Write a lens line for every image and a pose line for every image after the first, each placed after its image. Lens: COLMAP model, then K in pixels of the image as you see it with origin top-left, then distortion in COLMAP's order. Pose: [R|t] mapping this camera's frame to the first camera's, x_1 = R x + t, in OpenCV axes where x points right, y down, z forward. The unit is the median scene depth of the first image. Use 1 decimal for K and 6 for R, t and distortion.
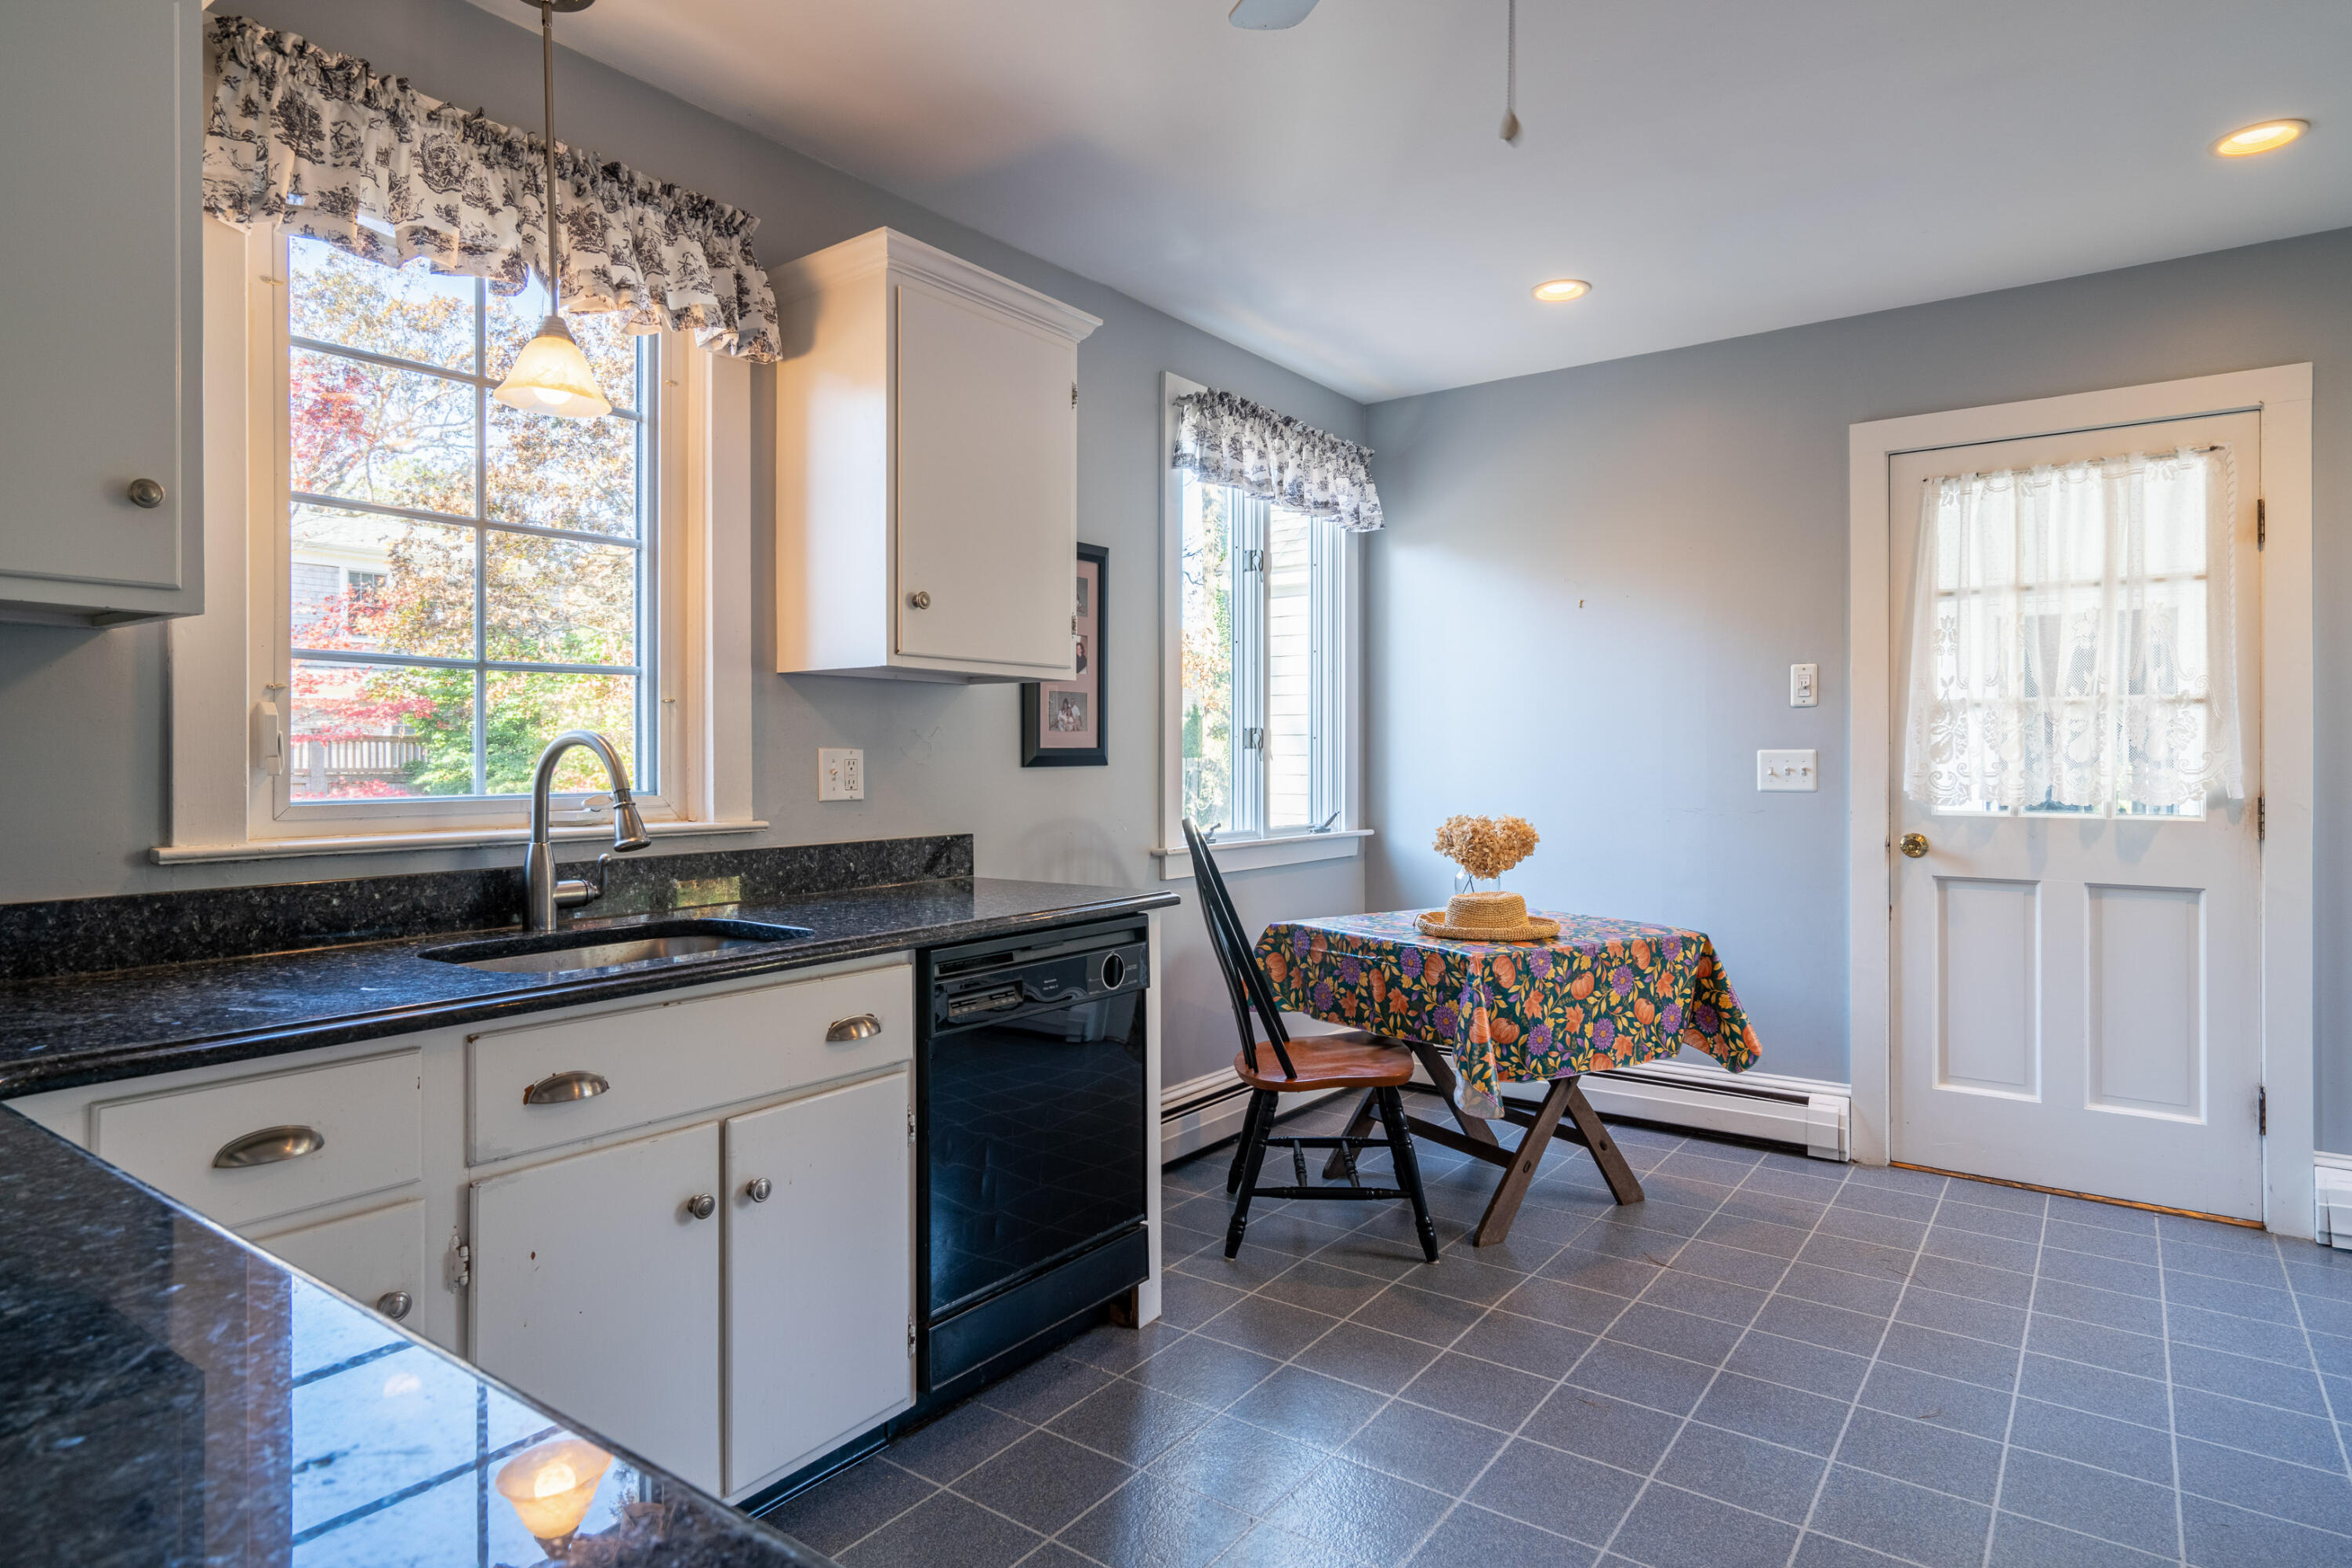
lens RADIAL K [[1290.2, 0, 1175.4], [0, 1290.2, 776.7], [0, 0, 1]] dist [0.000046, 0.000456]
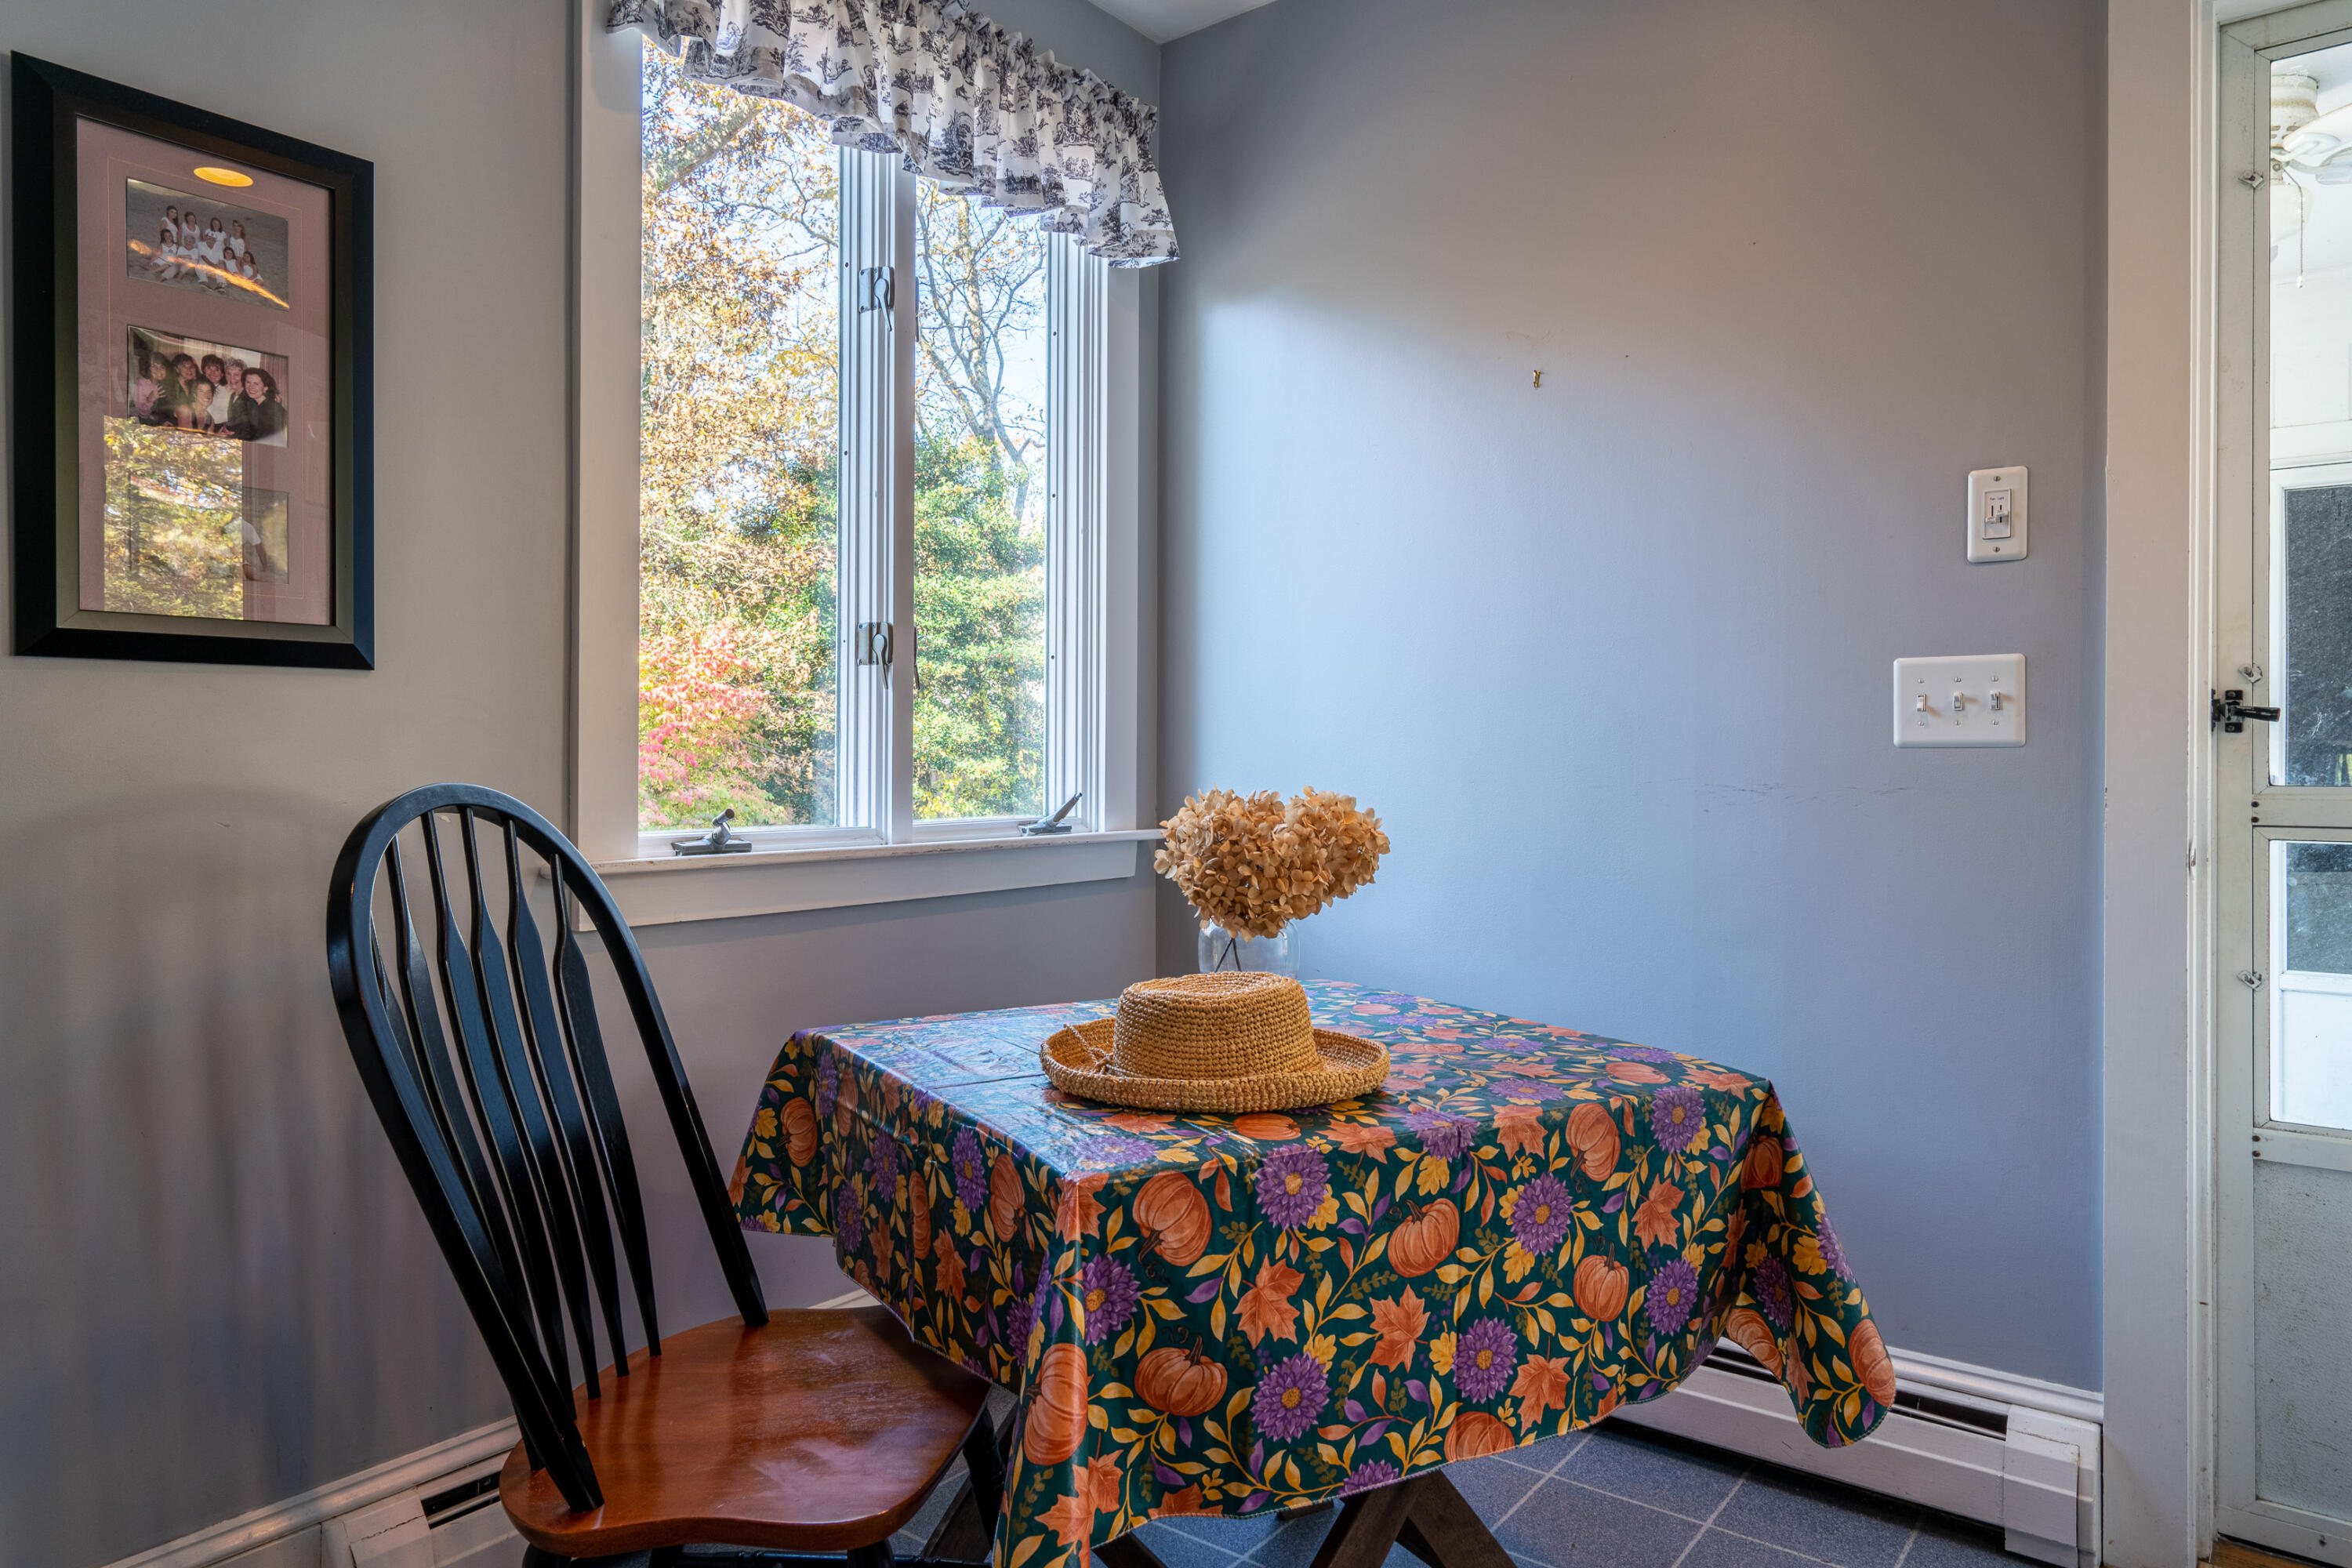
lens RADIAL K [[1465.9, 0, 1175.9], [0, 1465.9, 776.6], [0, 0, 1]] dist [0.018760, -0.001847]
pose [[0.999737, 0.004927, -0.022402, 0.240752], [-0.004927, 0.999988, 0.000052, 0.026997], [0.022402, 0.000059, 0.999749, 0.544715]]
